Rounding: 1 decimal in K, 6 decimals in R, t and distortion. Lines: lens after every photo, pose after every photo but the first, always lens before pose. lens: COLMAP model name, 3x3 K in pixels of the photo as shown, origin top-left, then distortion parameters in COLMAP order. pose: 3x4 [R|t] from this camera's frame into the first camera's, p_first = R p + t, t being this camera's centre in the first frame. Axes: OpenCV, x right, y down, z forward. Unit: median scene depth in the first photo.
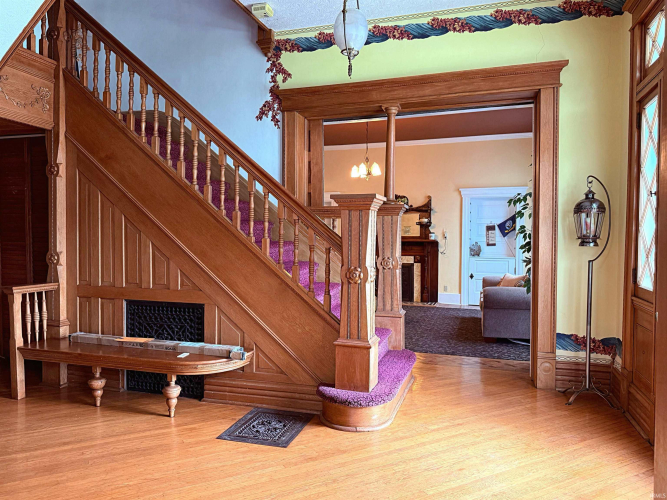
lens RADIAL K [[489.1, 0, 333.0], [0, 489.1, 250.1], [0, 0, 1]] dist [0.078386, 0.000157]
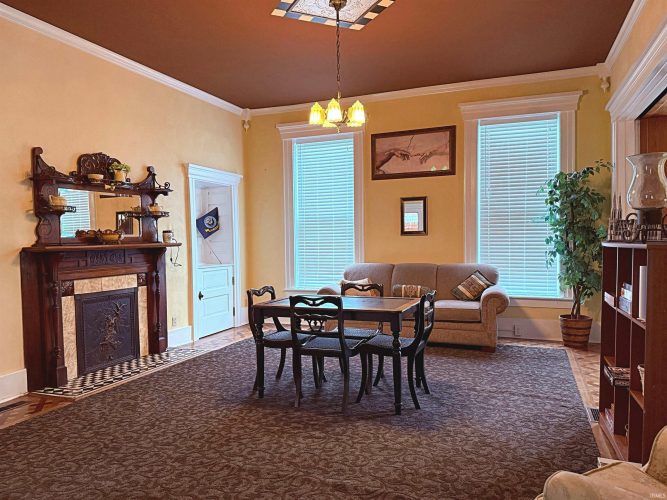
lens RADIAL K [[489.1, 0, 333.5], [0, 489.1, 250.3], [0, 0, 1]] dist [0.078386, 0.000157]
pose [[0.060932, -0.029846, 0.997696, -0.369968], [0.038697, 0.998872, 0.027518, -0.020738], [-0.997392, 0.036931, 0.062018, 0.751163]]
